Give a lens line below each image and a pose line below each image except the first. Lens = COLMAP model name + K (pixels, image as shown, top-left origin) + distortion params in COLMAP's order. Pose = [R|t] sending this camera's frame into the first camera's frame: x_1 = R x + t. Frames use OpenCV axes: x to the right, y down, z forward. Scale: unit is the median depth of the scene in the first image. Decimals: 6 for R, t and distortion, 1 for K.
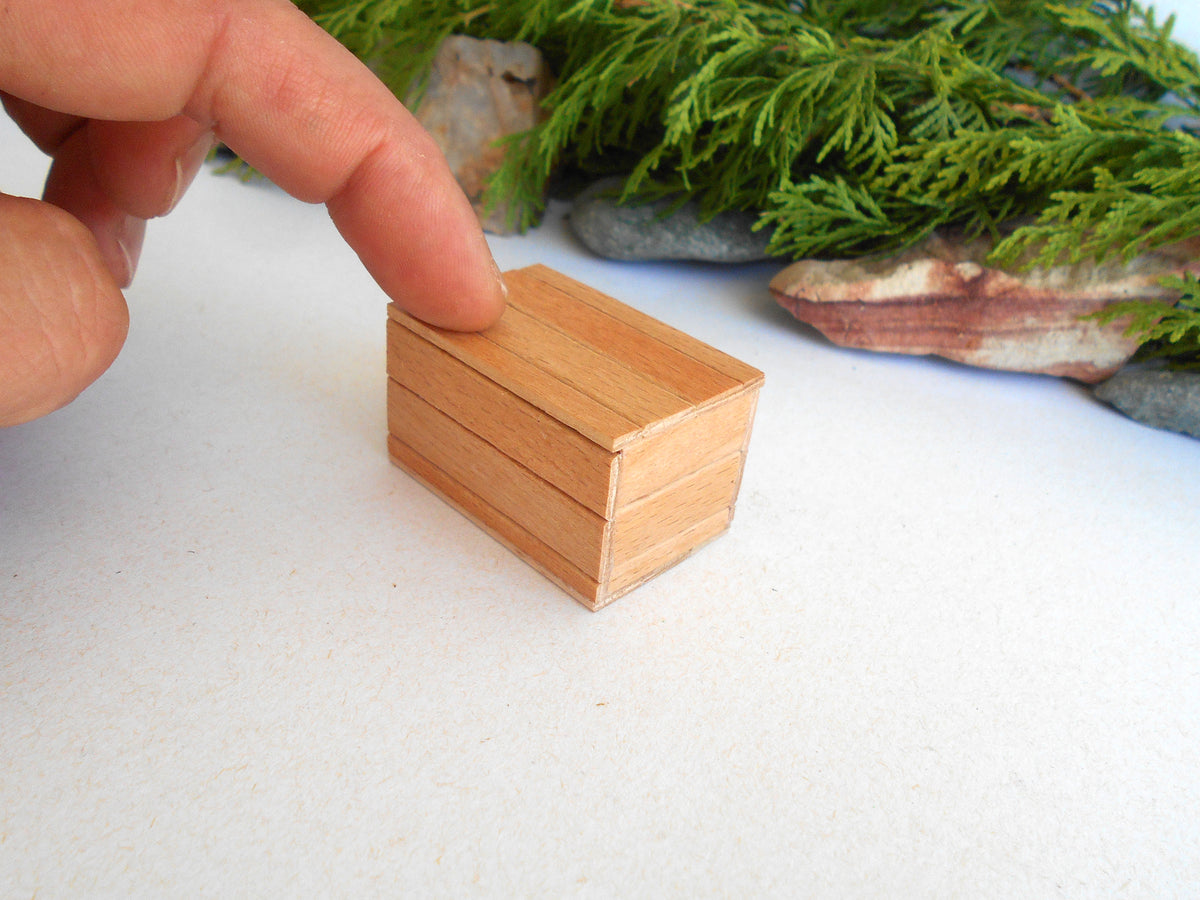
lens RADIAL K [[1029.6, 0, 600.0], [0, 1029.6, 450.0], [0, 0, 1]] dist [-0.019579, 0.010041]
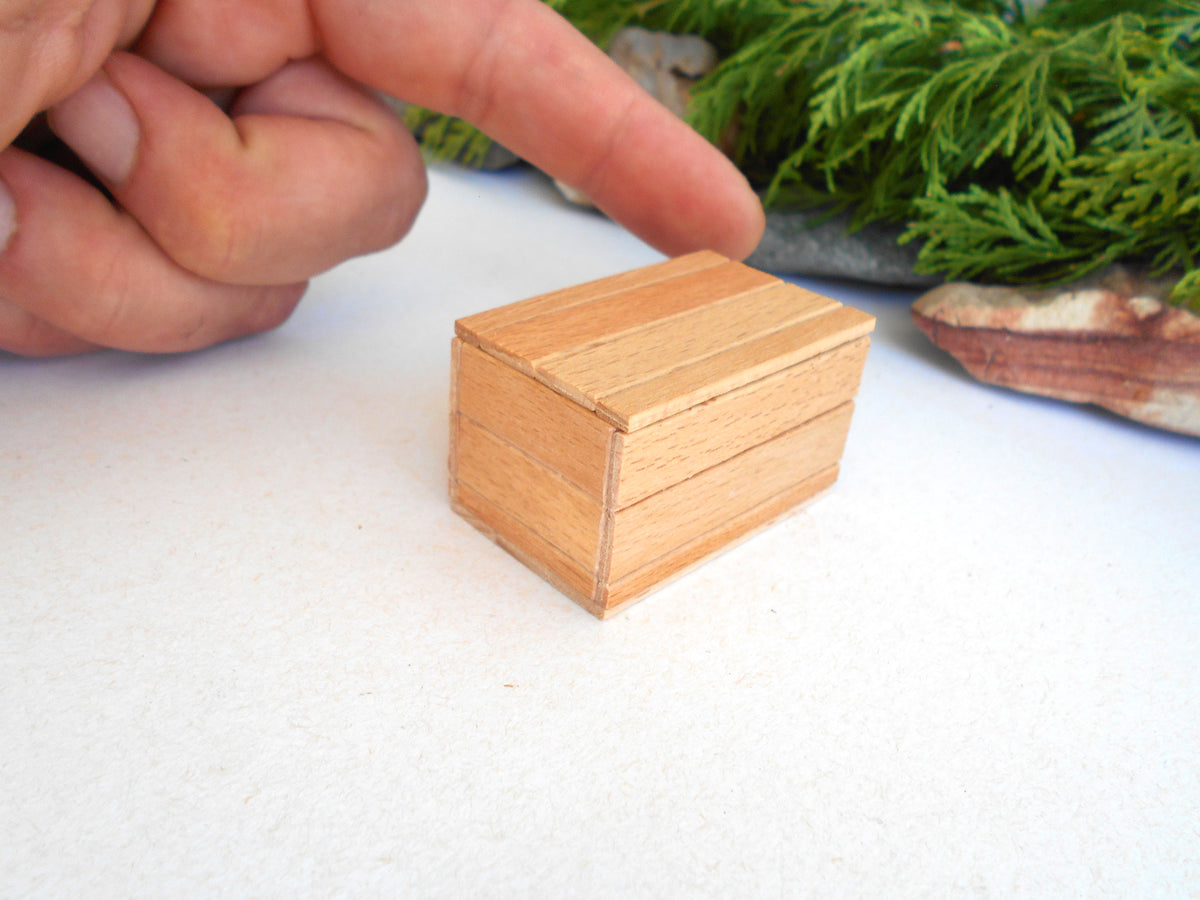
lens RADIAL K [[1029.6, 0, 600.0], [0, 1029.6, 450.0], [0, 0, 1]] dist [-0.019579, 0.010041]
pose [[0.955146, 0.142719, -0.259474, 0.164572], [-0.158225, 0.986602, -0.039777, 0.042710], [0.250321, 0.079048, 0.964931, 0.091680]]
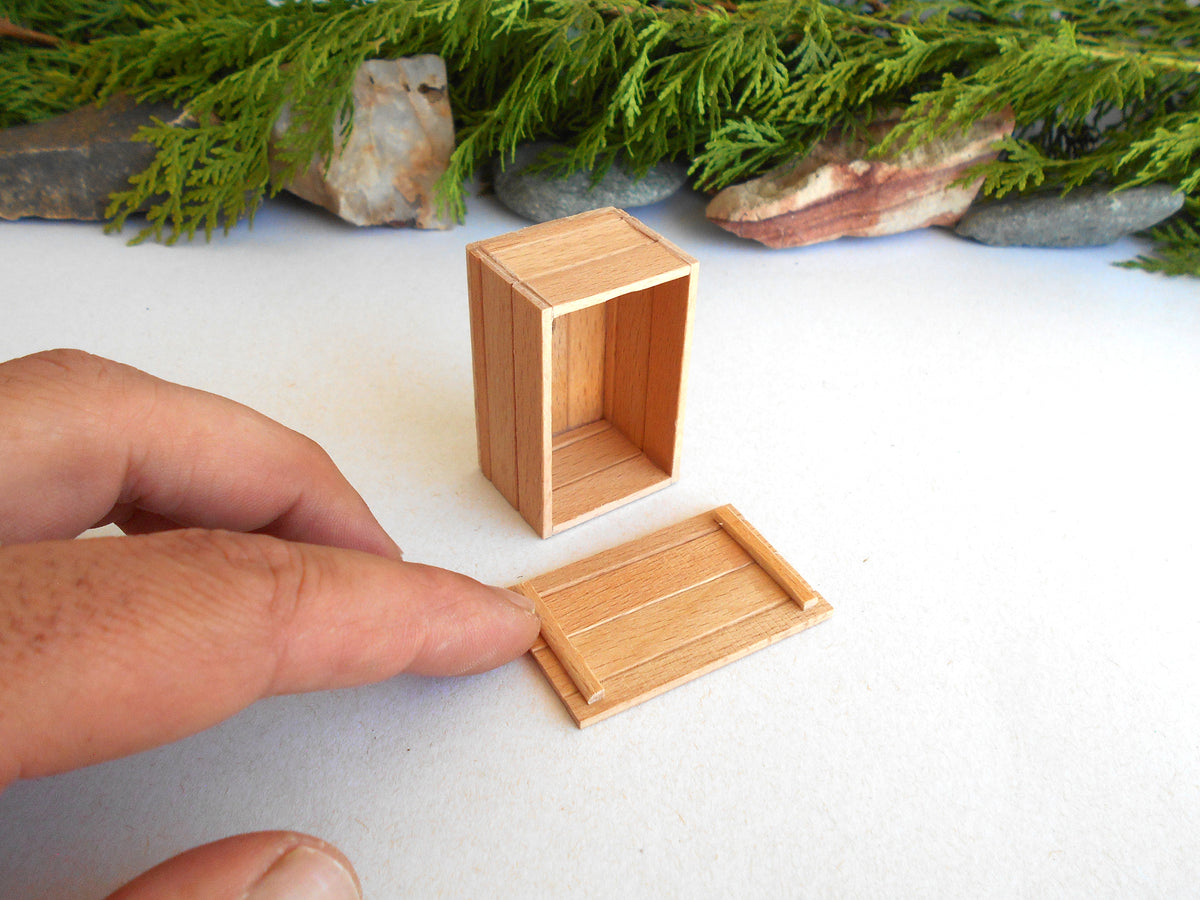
lens RADIAL K [[1045.7, 0, 594.5], [0, 1045.7, 444.6], [0, 0, 1]] dist [-0.019739, 0.009020]
pose [[0.900203, -0.329089, 0.285193, -0.422266], [0.291201, 0.941856, 0.167657, -0.160093], [-0.323785, -0.067877, 0.943693, -0.152363]]
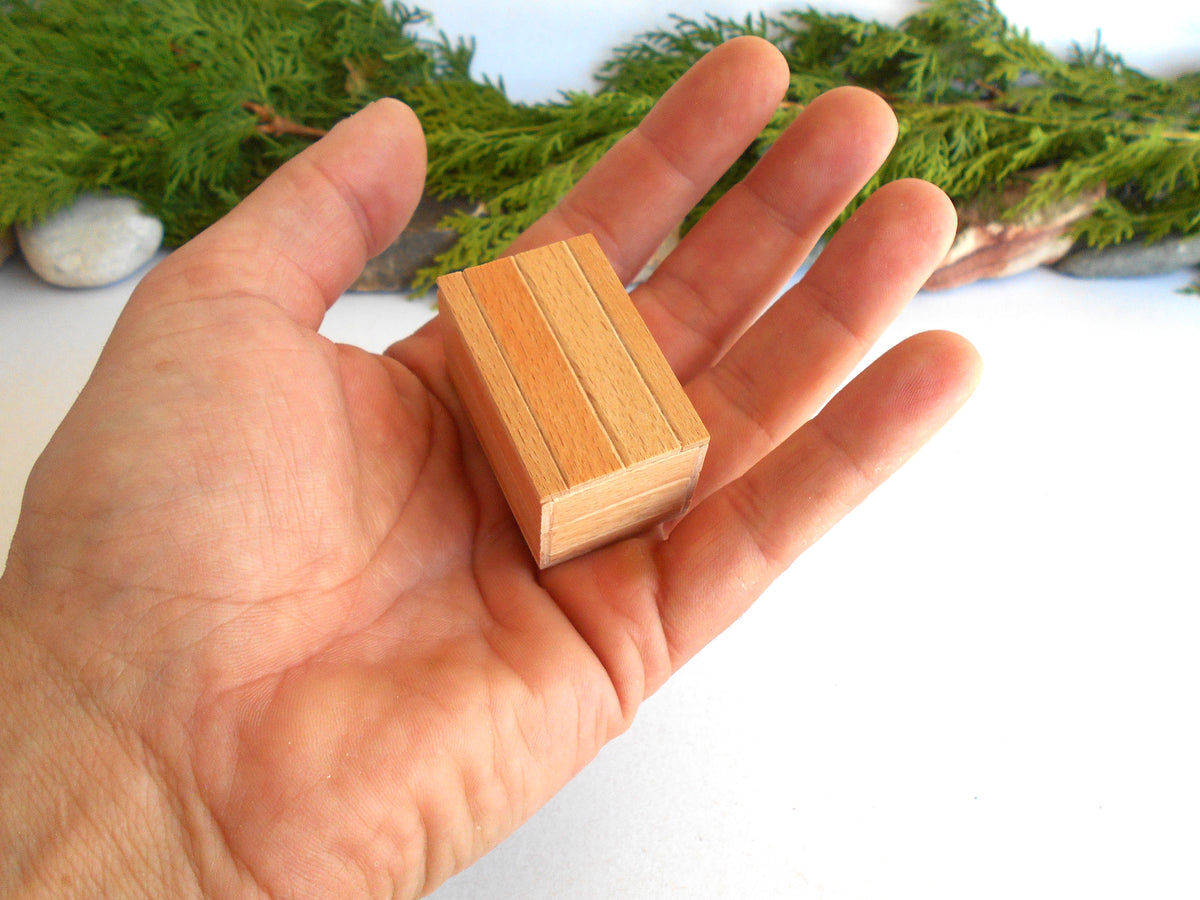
lens RADIAL K [[1034.0, 0, 600.0], [0, 1034.0, 450.0], [0, 0, 1]] dist [-0.026954, 0.018154]
pose [[0.859687, -0.402172, 0.314954, -0.872654], [0.326969, 0.906941, 0.265612, -0.499458], [-0.392466, -0.125363, 0.911183, -0.338860]]
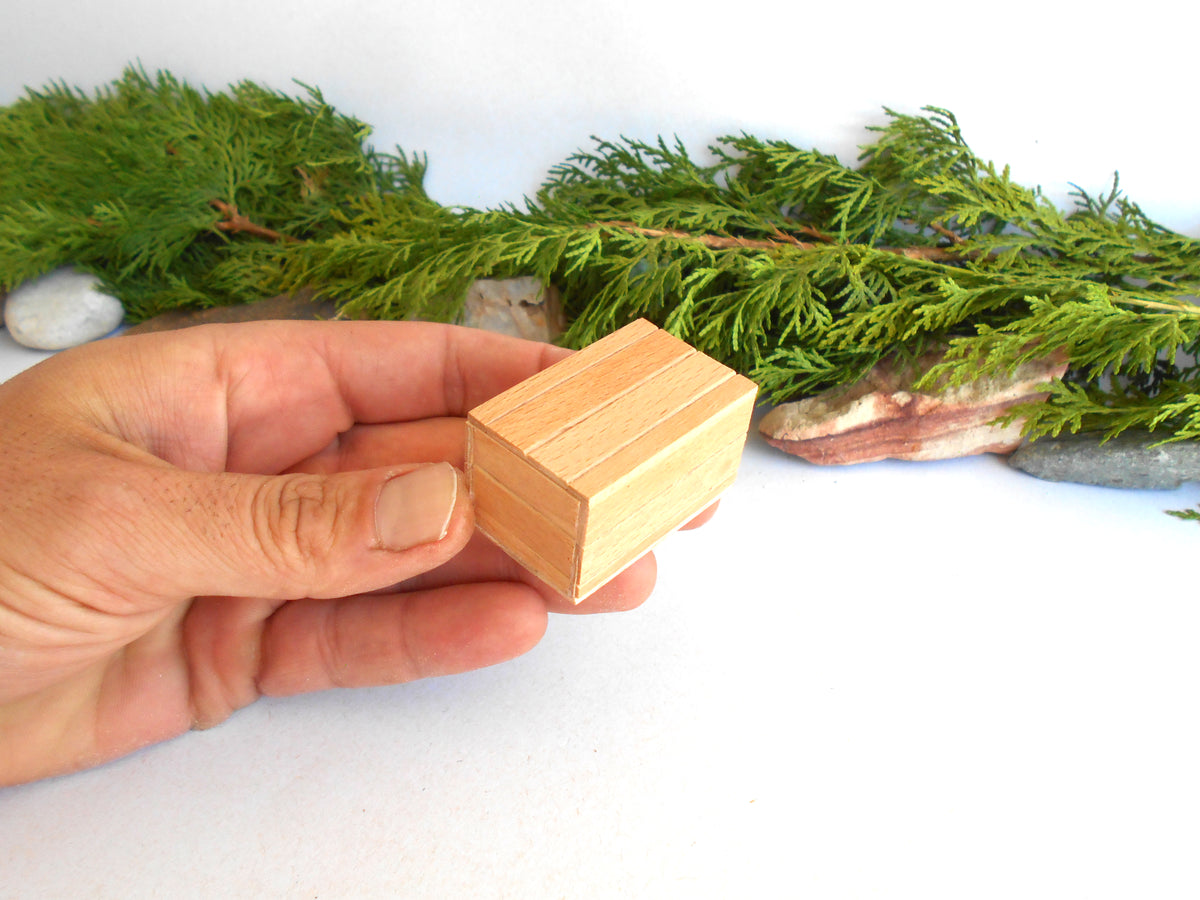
lens RADIAL K [[1029.6, 0, 600.0], [0, 1029.6, 450.0], [0, 0, 1]] dist [-0.019579, 0.010041]
pose [[0.974316, -0.221157, 0.042406, -0.105702], [0.219723, 0.974898, 0.035985, -0.240694], [-0.049300, -0.025743, 0.998452, -0.346508]]
